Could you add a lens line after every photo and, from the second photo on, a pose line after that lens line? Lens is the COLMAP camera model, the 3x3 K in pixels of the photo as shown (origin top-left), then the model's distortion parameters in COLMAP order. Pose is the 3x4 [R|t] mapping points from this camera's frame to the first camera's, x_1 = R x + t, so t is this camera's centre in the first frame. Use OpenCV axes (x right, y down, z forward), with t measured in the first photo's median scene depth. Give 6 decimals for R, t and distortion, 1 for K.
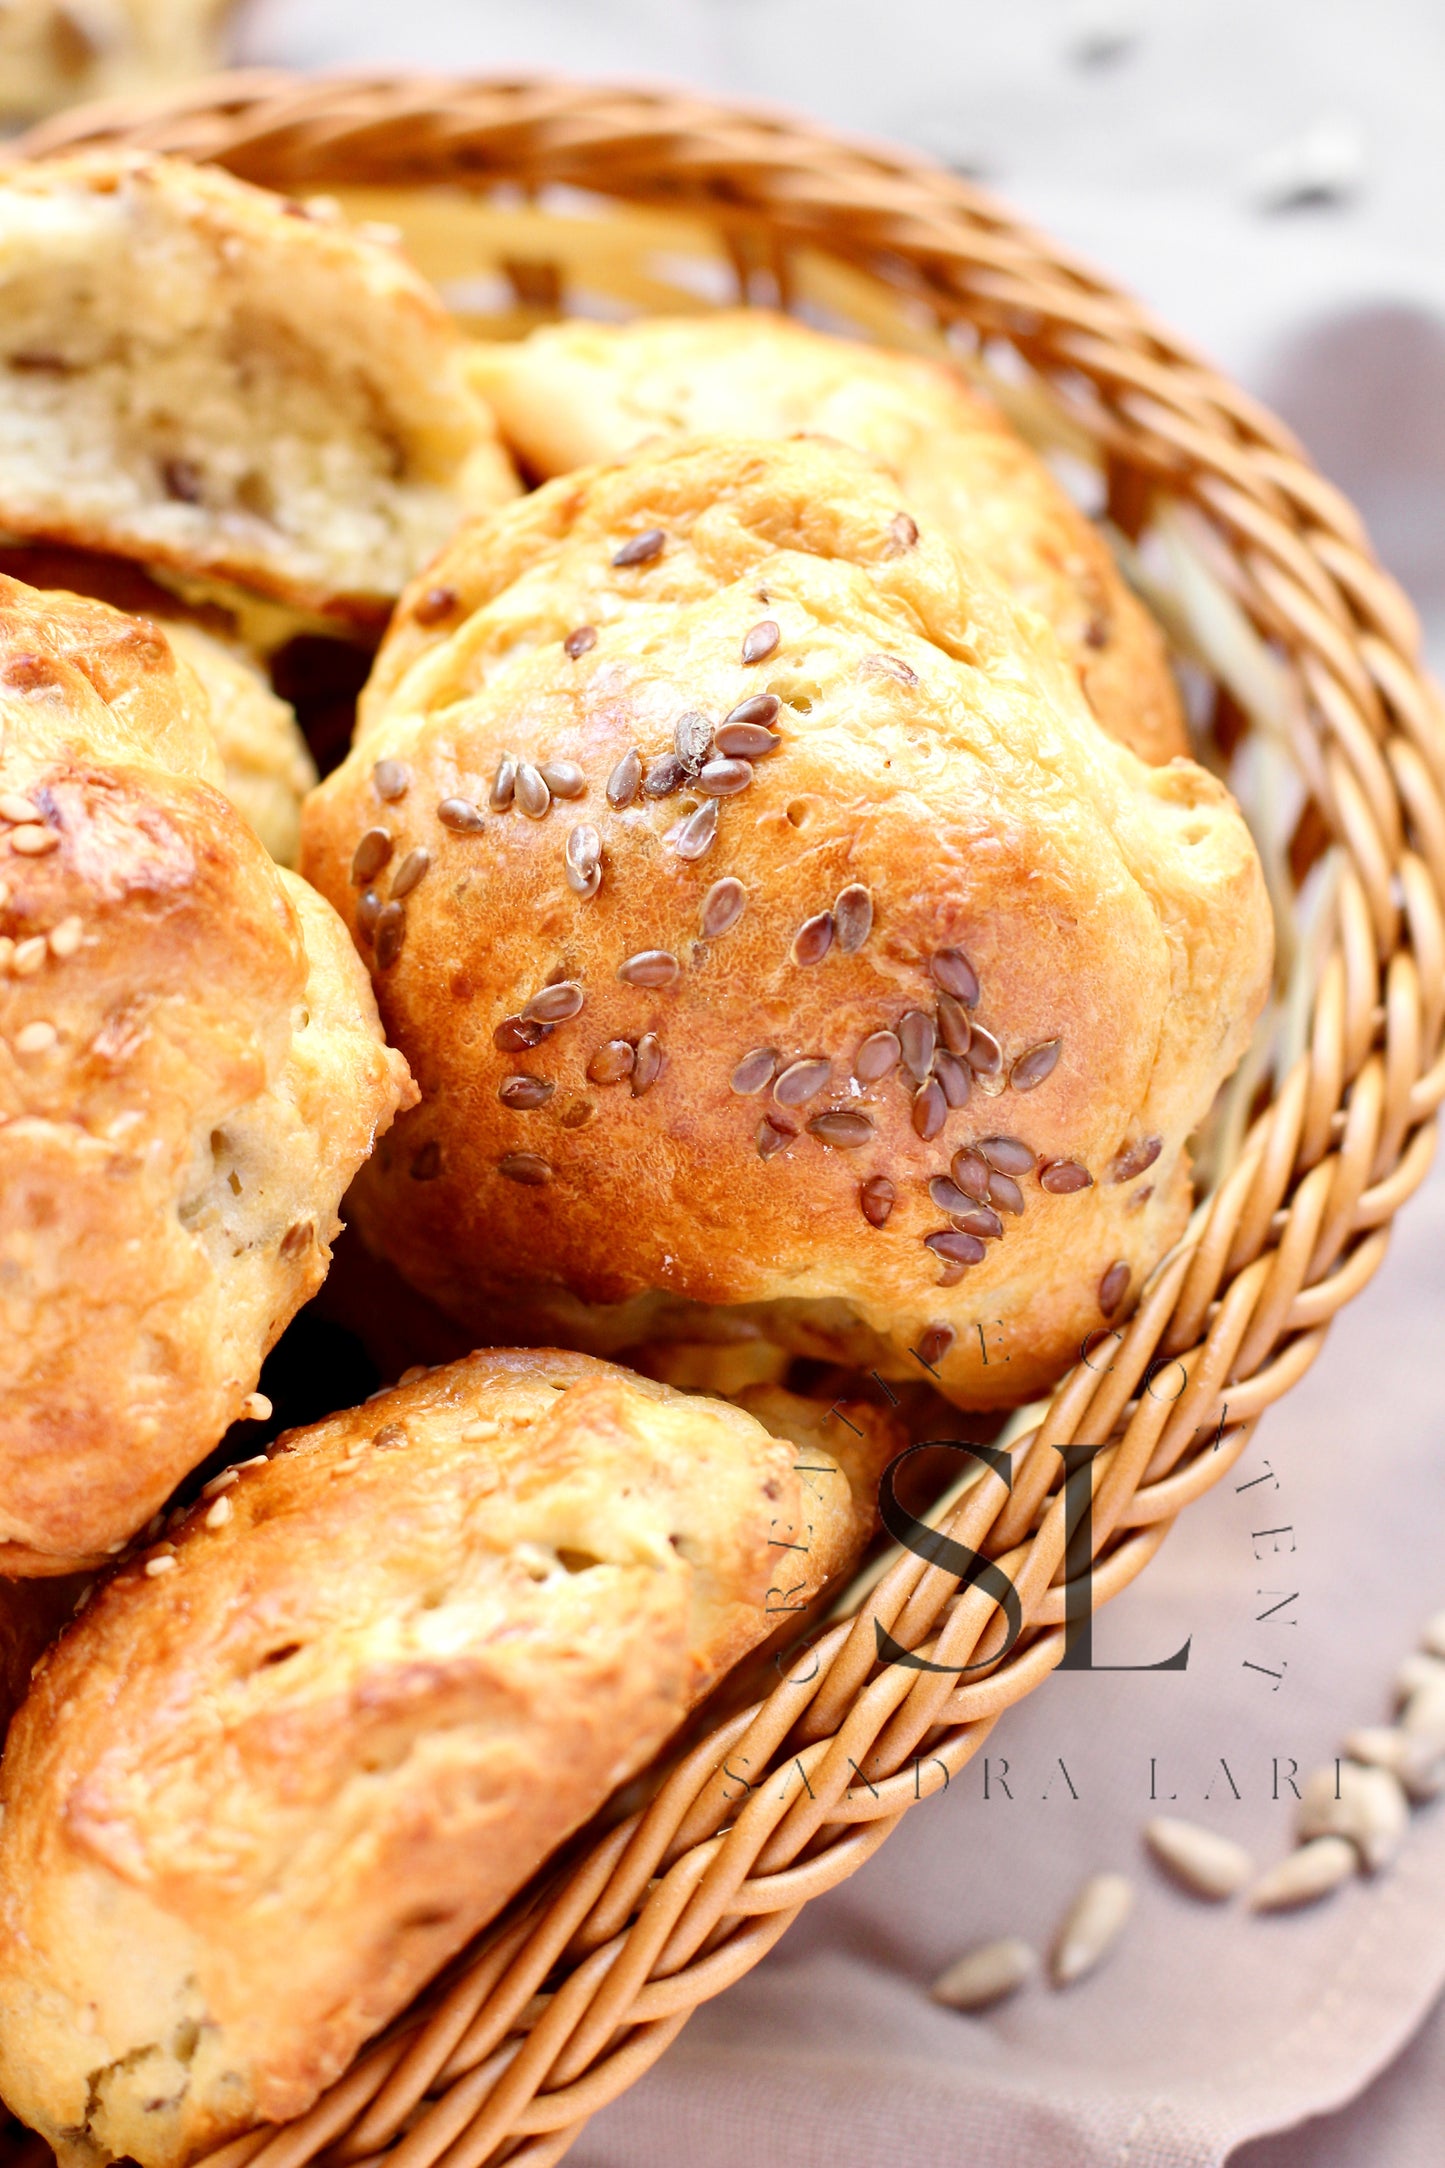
lens RADIAL K [[5527.3, 0, 722.5], [0, 5527.3, 1084.0], [0, 0, 1]] dist [-0.227427, 0.418442]
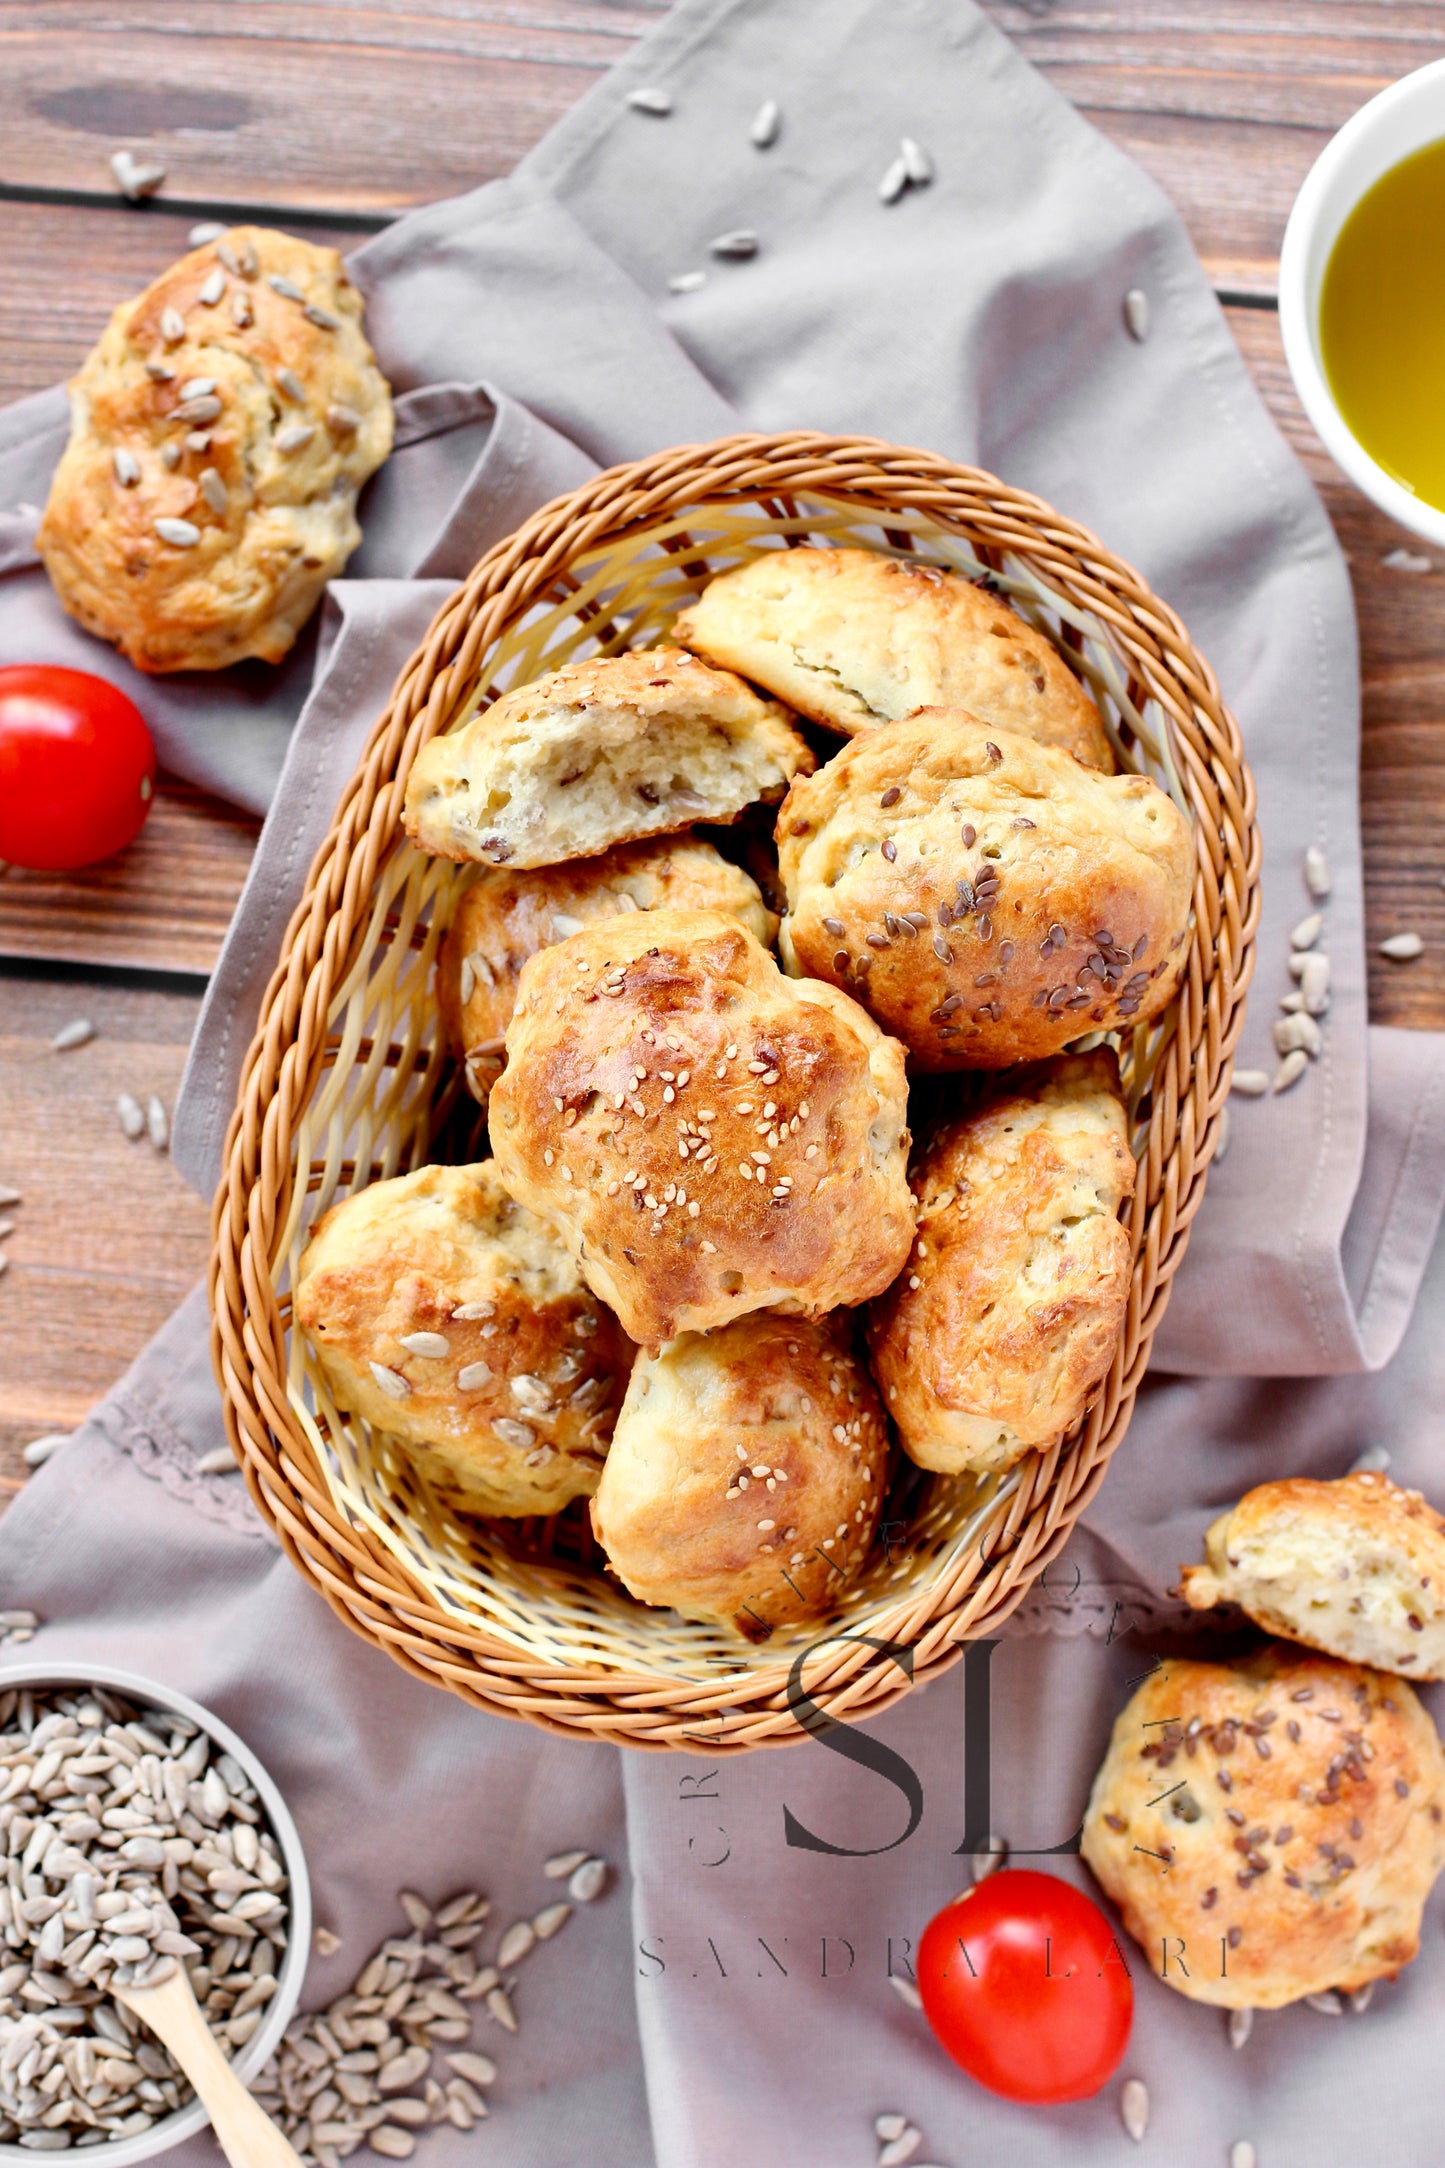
lens RADIAL K [[5217.0, 0, 722.5], [0, 5217.0, 1084.0], [0, 0, 1]] dist [-0.168397, -0.229155]
pose [[0.901956, -0.430476, 0.034146, -0.216362], [0.374830, 0.819716, 0.433091, -1.025943], [-0.214426, -0.377830, 0.900703, -1.079048]]
